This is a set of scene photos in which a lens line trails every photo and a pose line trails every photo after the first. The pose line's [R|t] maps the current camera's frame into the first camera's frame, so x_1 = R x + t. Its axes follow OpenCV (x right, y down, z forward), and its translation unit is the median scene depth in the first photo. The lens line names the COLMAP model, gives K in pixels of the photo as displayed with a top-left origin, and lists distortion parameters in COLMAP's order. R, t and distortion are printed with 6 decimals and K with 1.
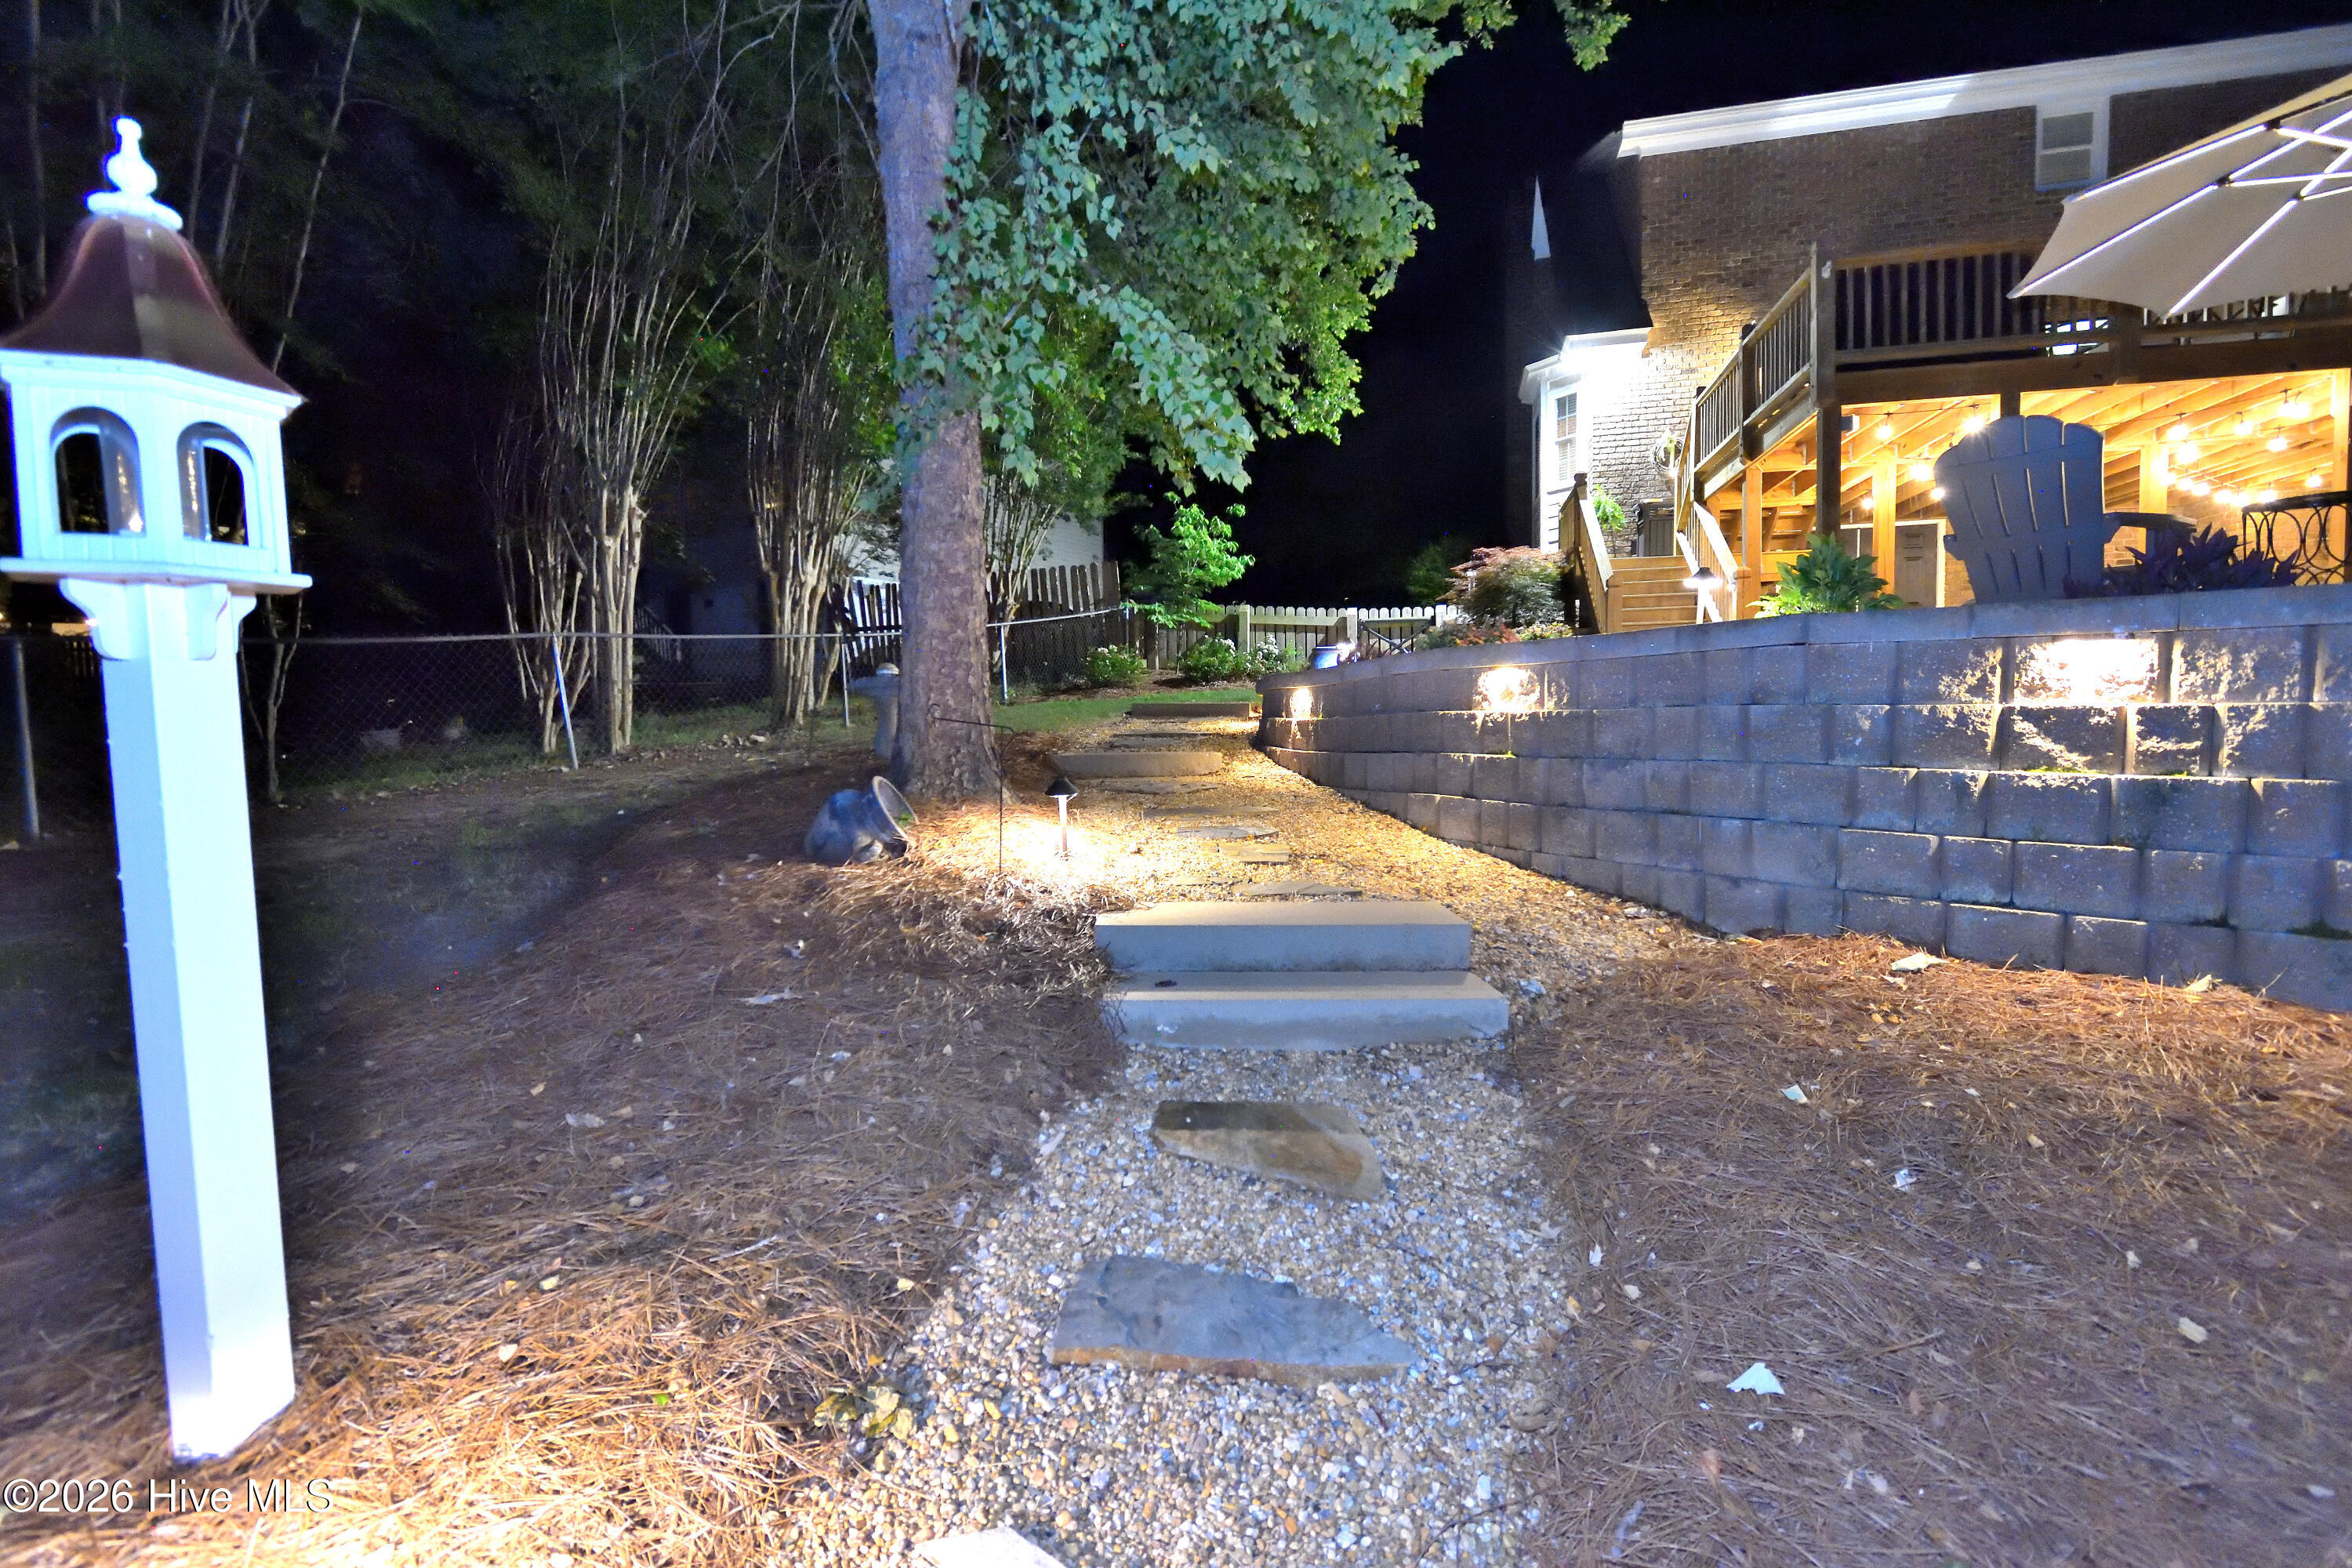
lens RADIAL K [[1024.8, 0, 1190.7], [0, 1024.8, 778.8], [0, 0, 1]] dist [0.001753, 0.000391]
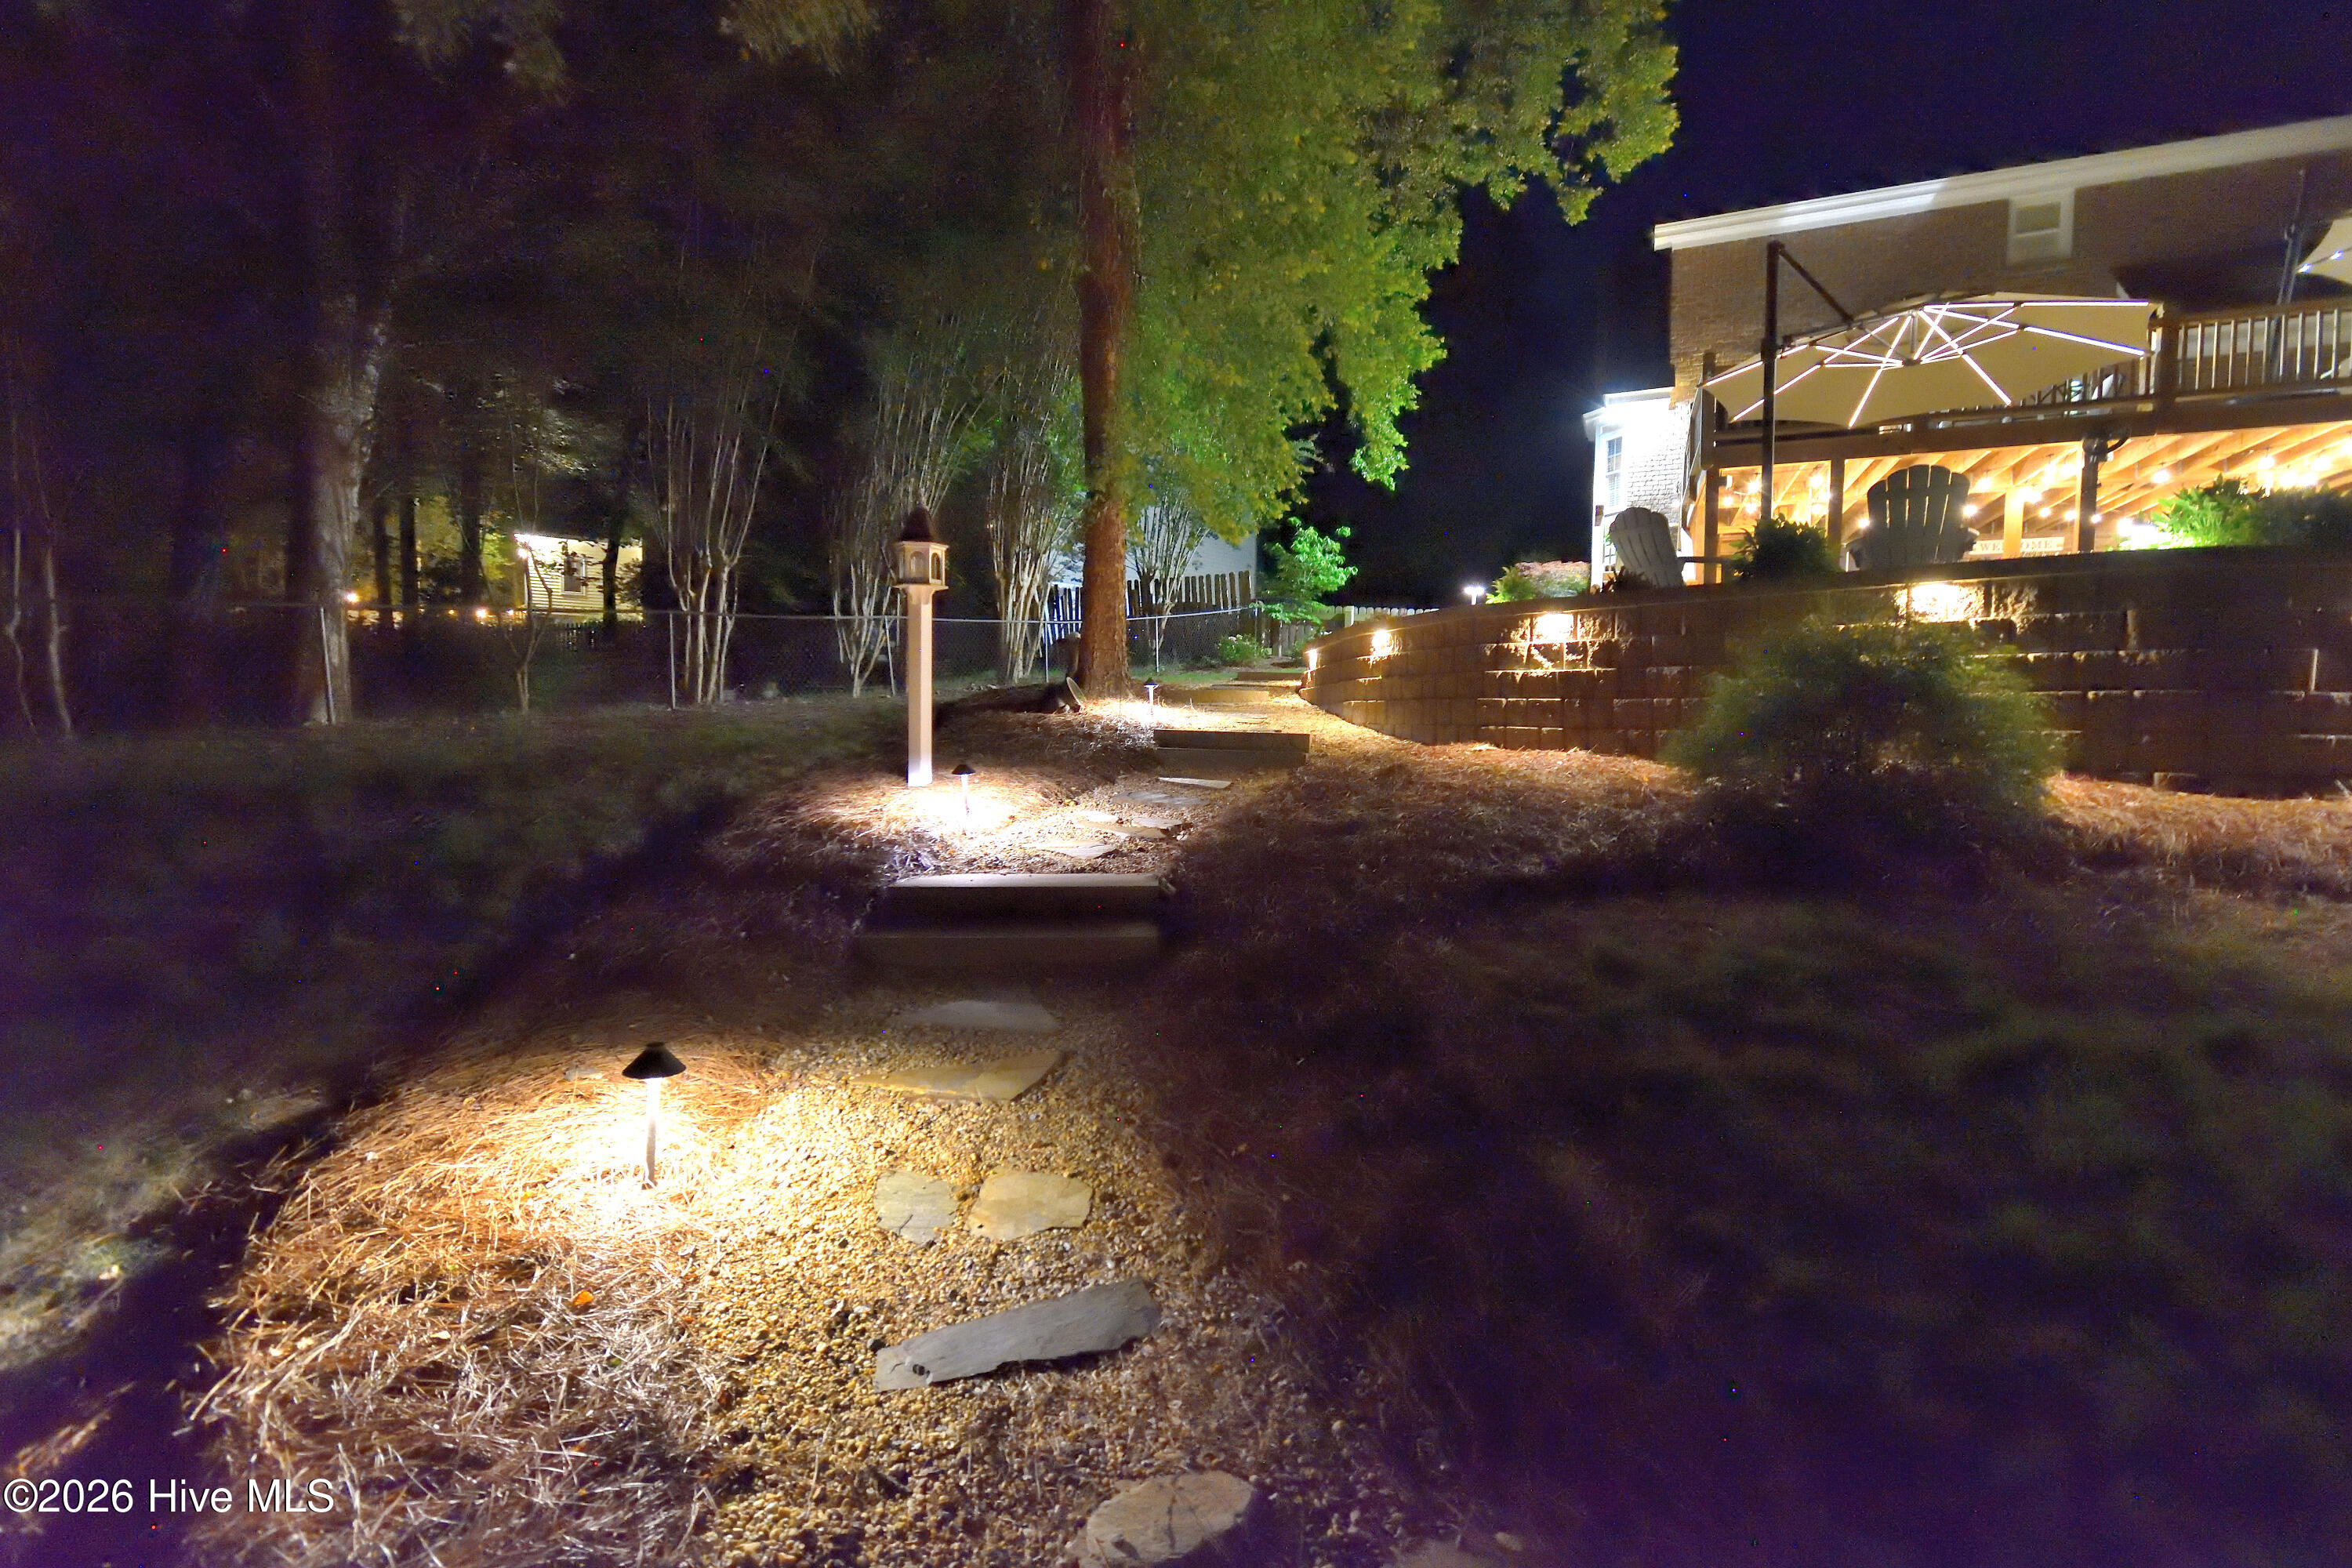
lens RADIAL K [[1024.8, 0, 1196.4], [0, 1024.8, 783.3], [0, 0, 1]] dist [0.001753, 0.000391]
pose [[0.985596, 0.037830, -0.164833, 0.104113], [-0.037838, 0.999279, 0.003091, 0.065416], [0.164831, 0.003191, 0.986317, -0.348546]]
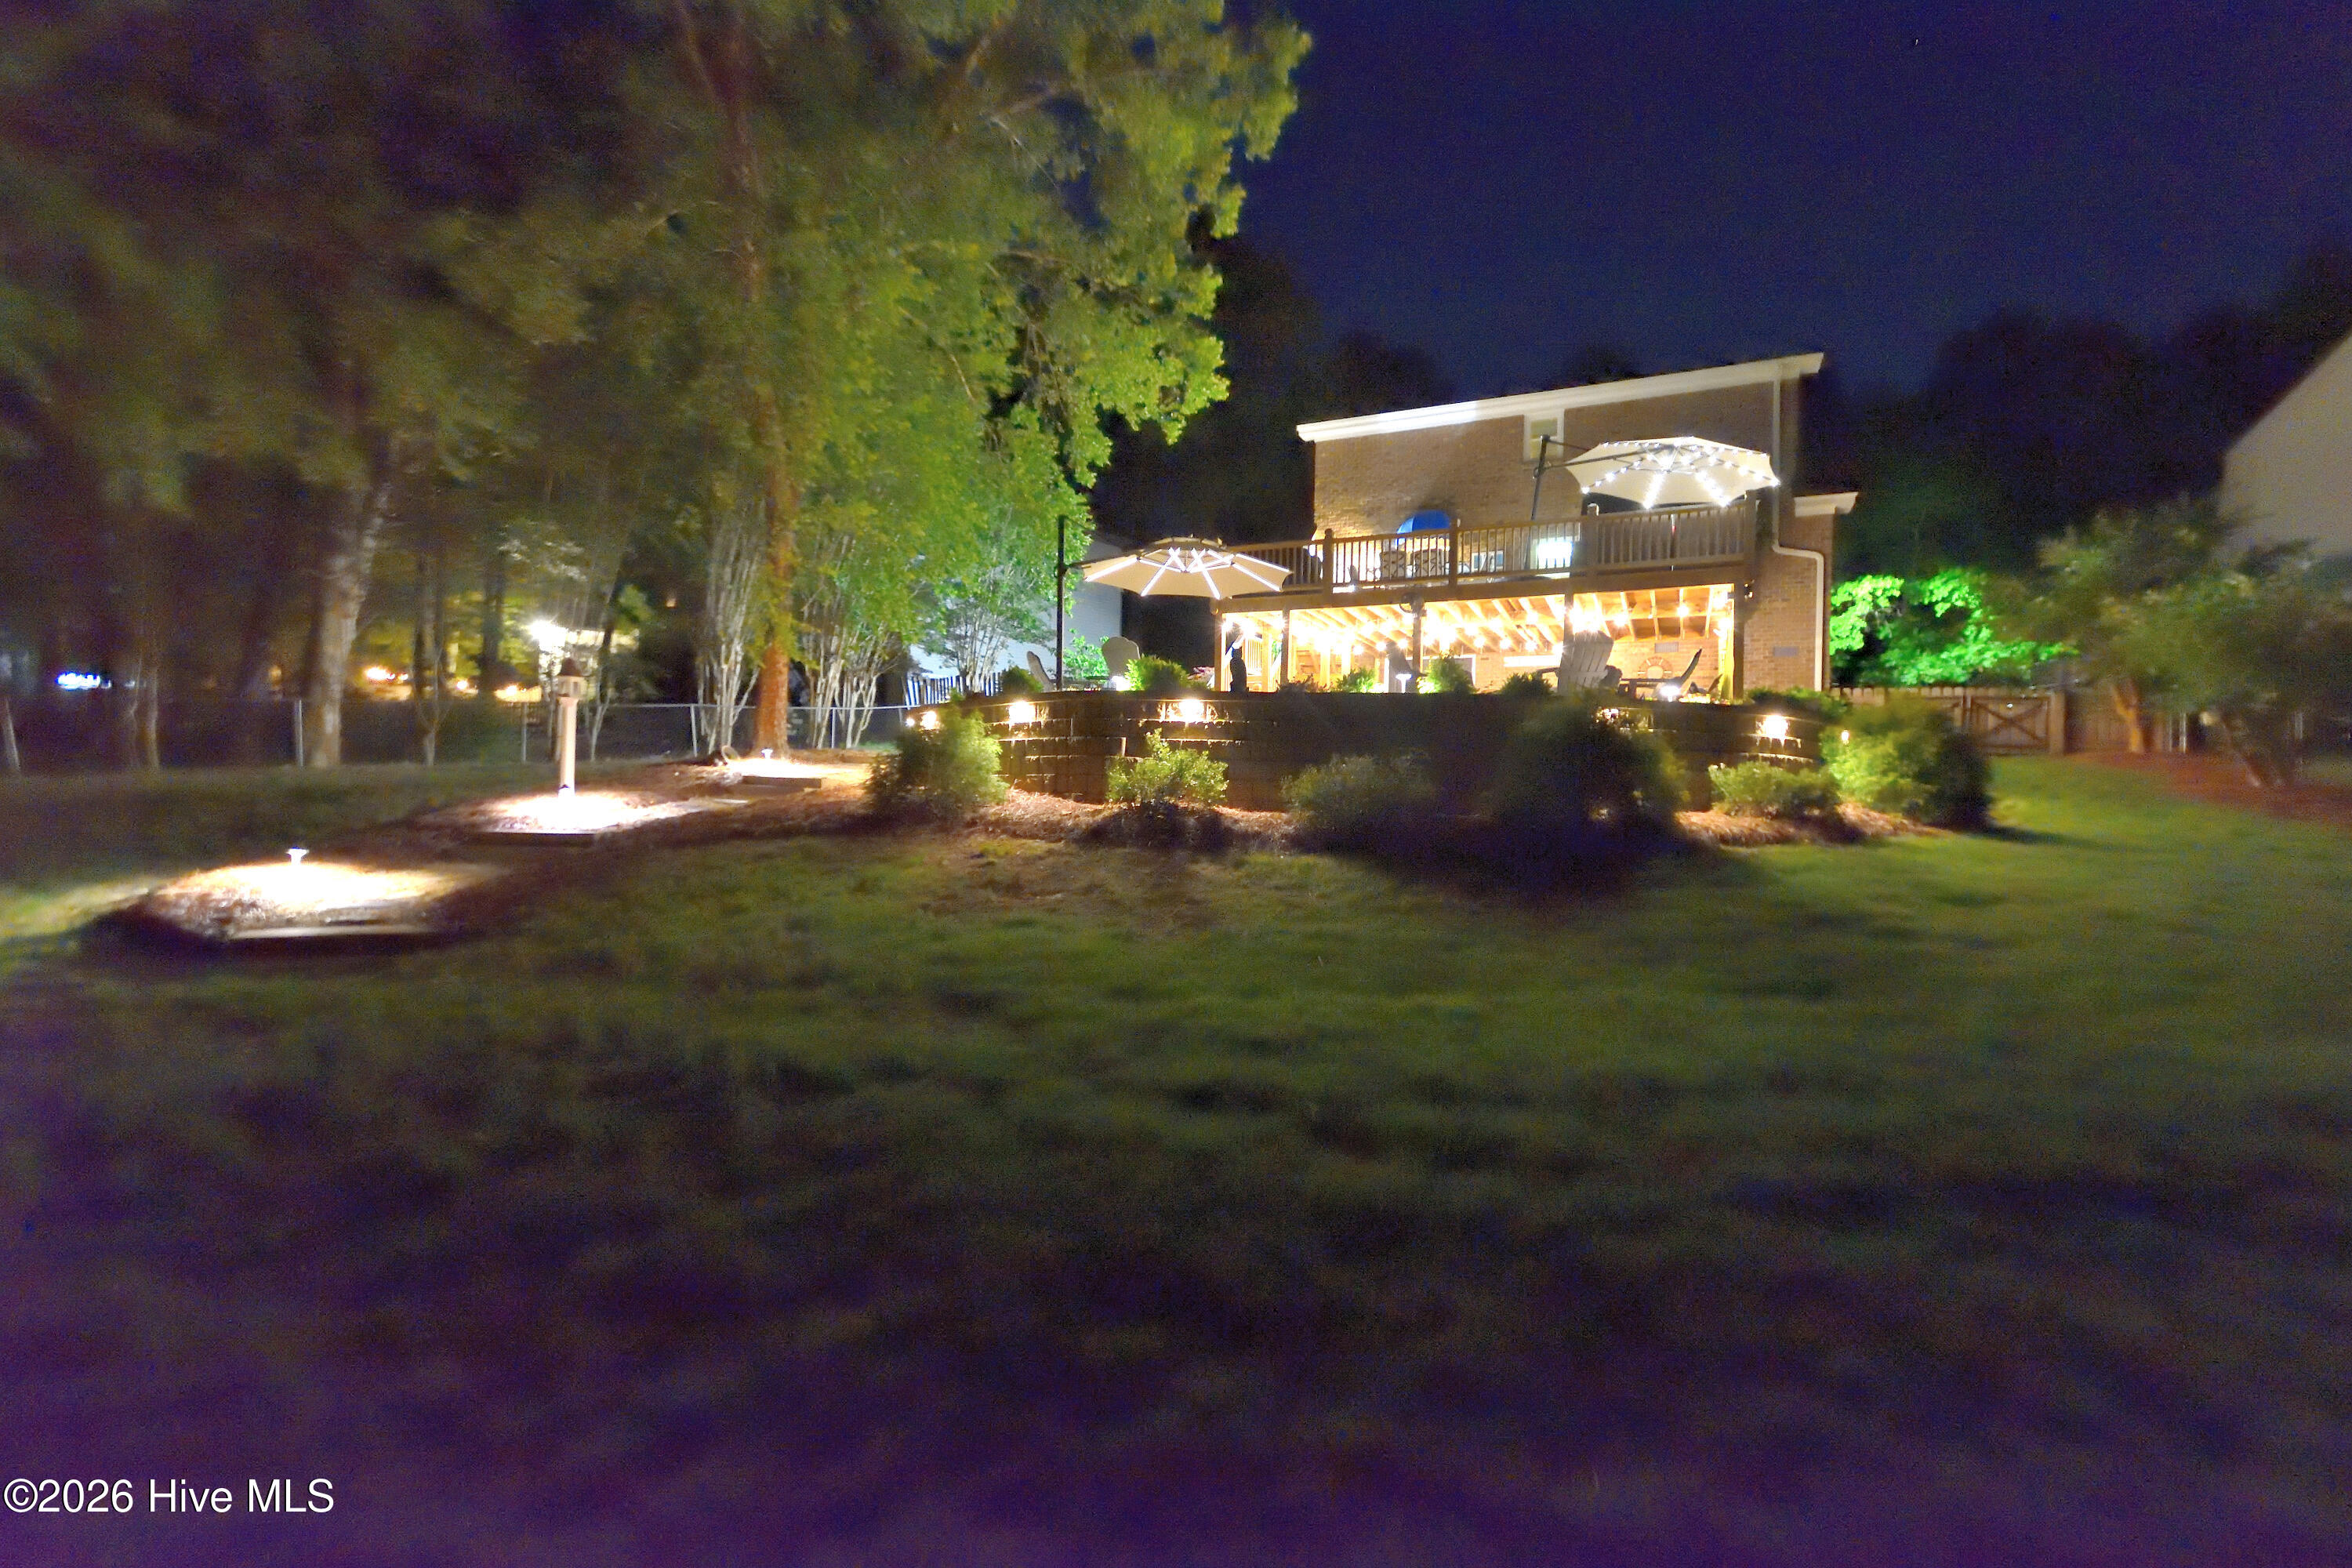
lens RADIAL K [[1024.8, 0, 1198.2], [0, 1024.8, 794.1], [0, 0, 1]] dist [0.001753, 0.000391]
pose [[0.977116, 0.040162, -0.208882, 0.673435], [-0.053848, 0.996730, -0.060251, 0.095891], [0.205779, 0.070120, 0.976083, -0.706191]]
